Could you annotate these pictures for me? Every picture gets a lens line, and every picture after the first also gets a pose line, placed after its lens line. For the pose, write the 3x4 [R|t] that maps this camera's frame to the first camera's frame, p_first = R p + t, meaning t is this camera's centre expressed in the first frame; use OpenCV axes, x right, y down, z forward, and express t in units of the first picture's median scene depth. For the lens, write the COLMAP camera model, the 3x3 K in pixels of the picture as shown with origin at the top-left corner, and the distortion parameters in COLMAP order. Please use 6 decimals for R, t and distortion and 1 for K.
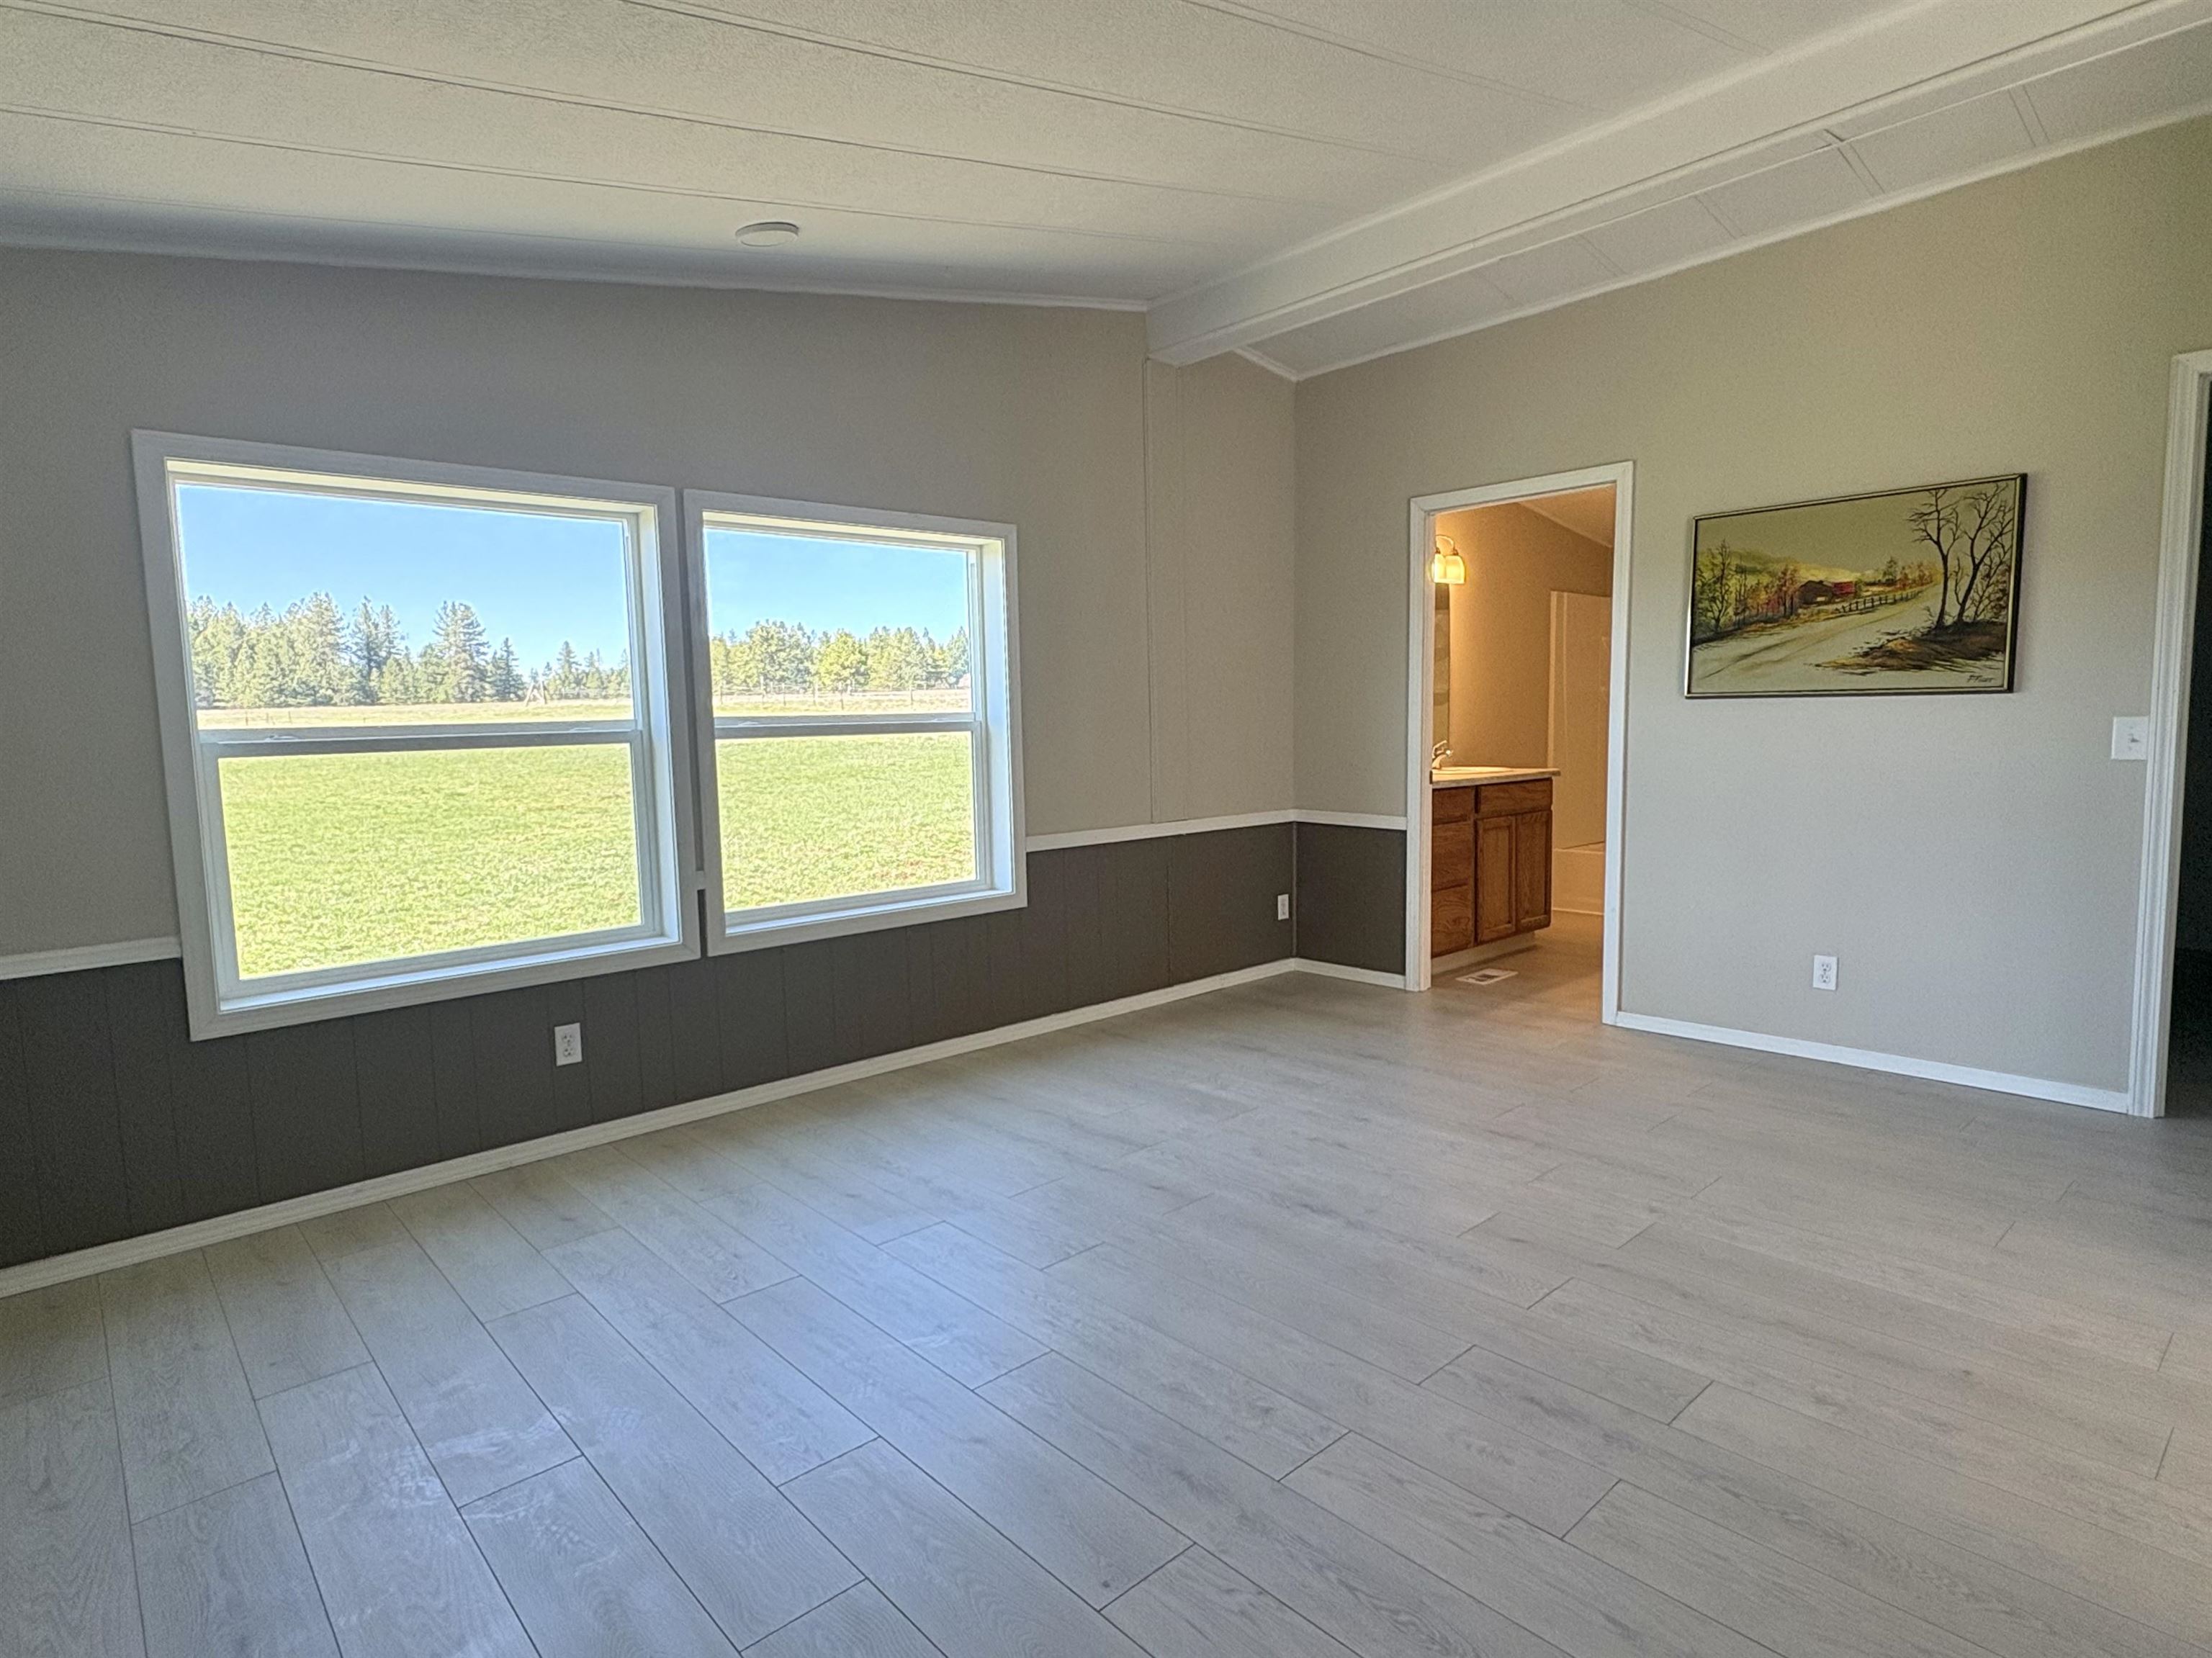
lens RADIAL K [[1102.2, 0, 1097.2], [0, 1102.2, 824.5], [0, 0, 1]] dist [-0.004027, -0.000330]
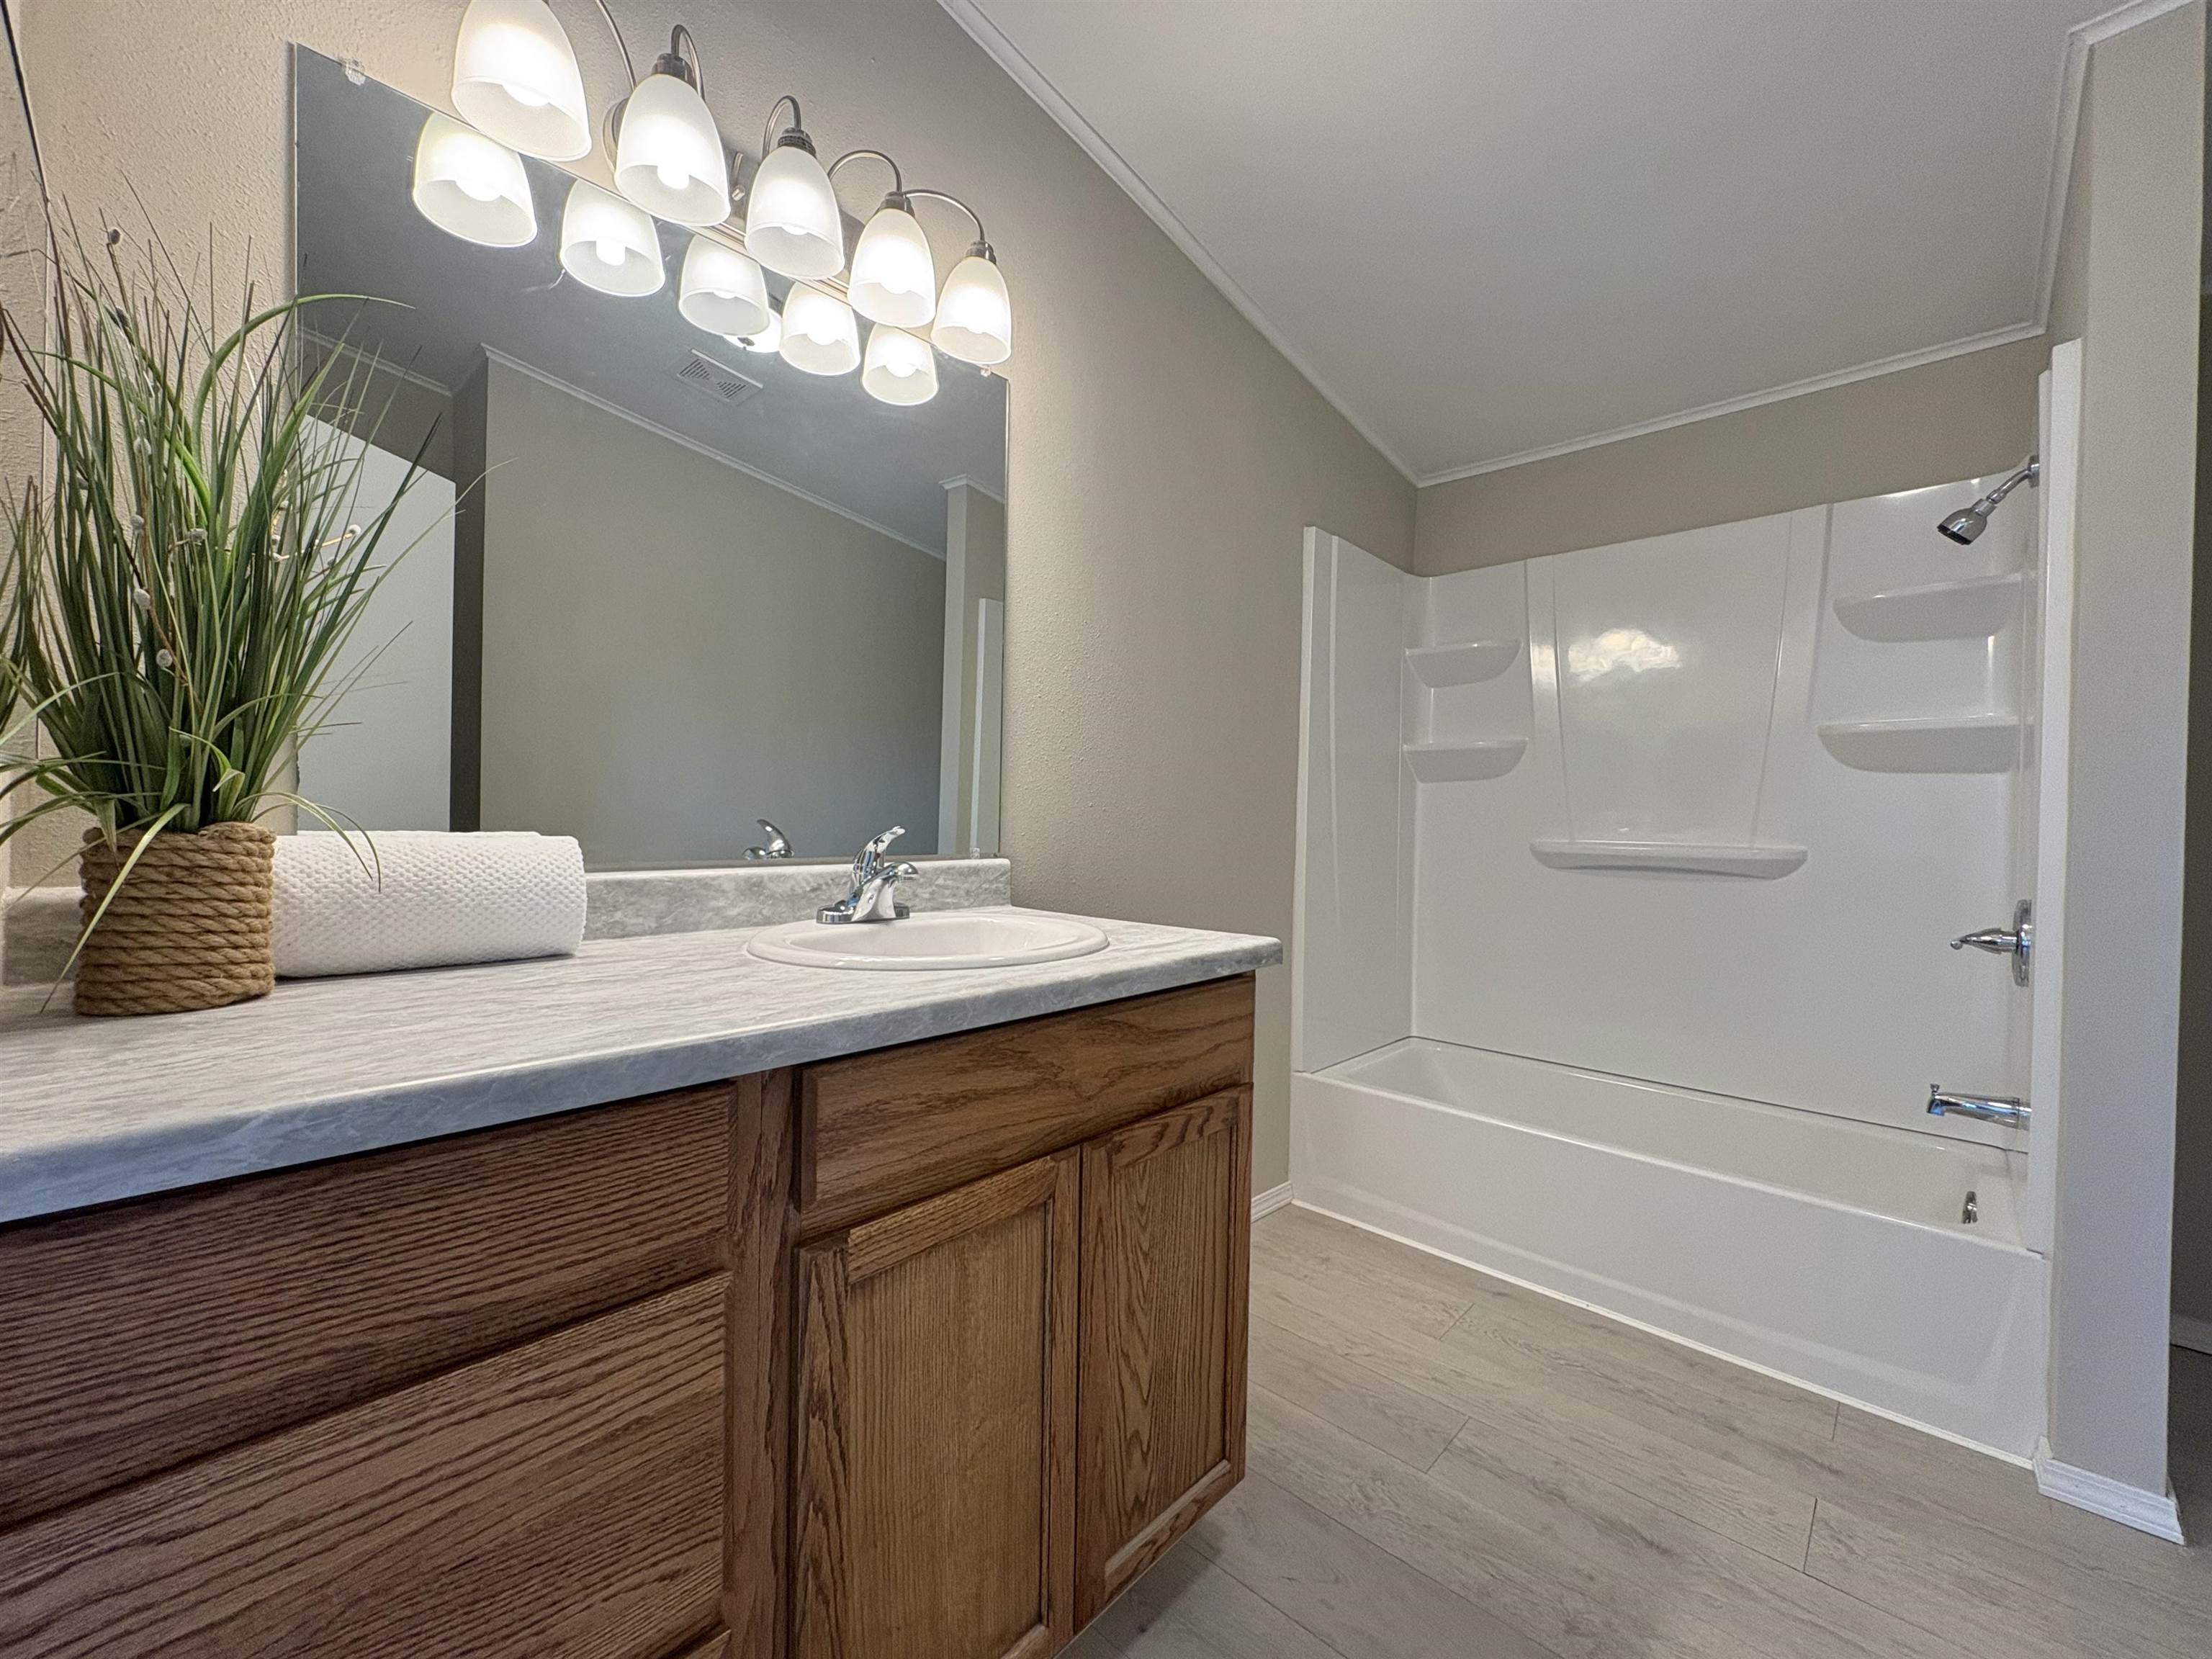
lens RADIAL K [[883.4, 0, 1106.0], [0, 883.4, 829.5], [0, 0, 1]] dist [-0.000405, -0.000020]
pose [[0.992533, 0.045609, 0.113132, 0.361012], [-0.035866, 0.995588, -0.086711, -0.060207], [-0.116588, 0.082006, 0.989789, 0.804141]]
